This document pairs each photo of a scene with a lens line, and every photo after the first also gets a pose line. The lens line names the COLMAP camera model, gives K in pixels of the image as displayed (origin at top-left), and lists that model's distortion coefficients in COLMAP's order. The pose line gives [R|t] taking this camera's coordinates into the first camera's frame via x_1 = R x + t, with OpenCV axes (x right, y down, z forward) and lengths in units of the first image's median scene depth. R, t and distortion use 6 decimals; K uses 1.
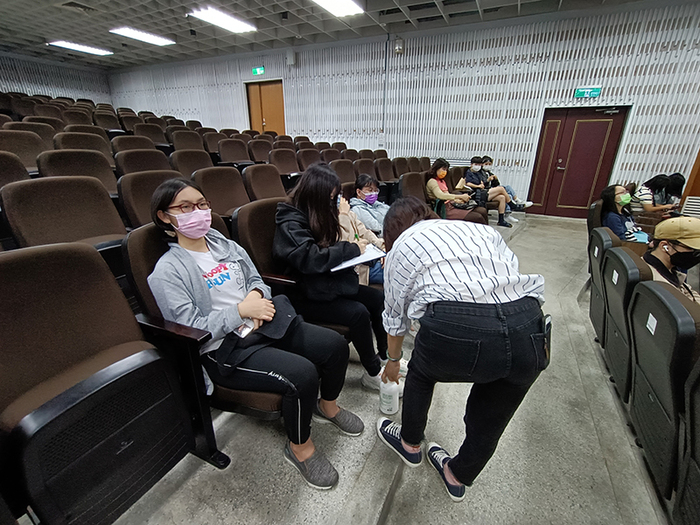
lens RADIAL K [[310.8, 0, 350.0], [0, 310.8, 262.5], [0, 0, 1]] dist [0.000792, 0.000589]
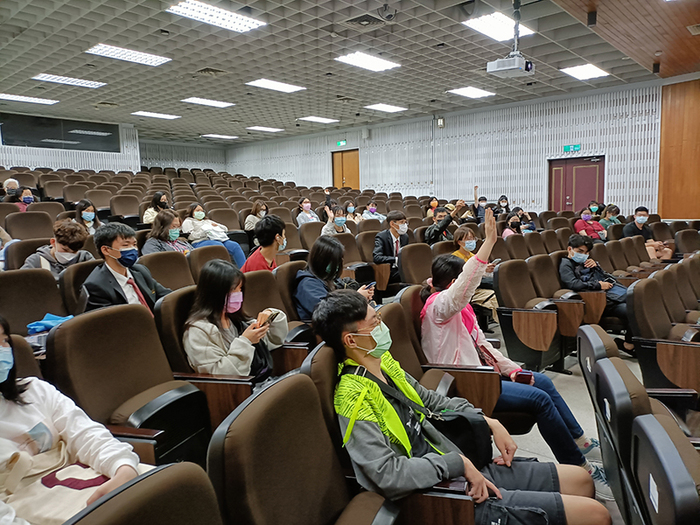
lens RADIAL K [[504.2, 0, 350.0], [0, 504.2, 262.5], [0, 0, 1]] dist [0.044427, -0.002201]
pose [[0.960741, -0.003485, -0.277427, 0.346983], [-0.064780, 0.969466, -0.236513, 0.386227], [0.269780, 0.245199, 0.931180, -0.890334]]
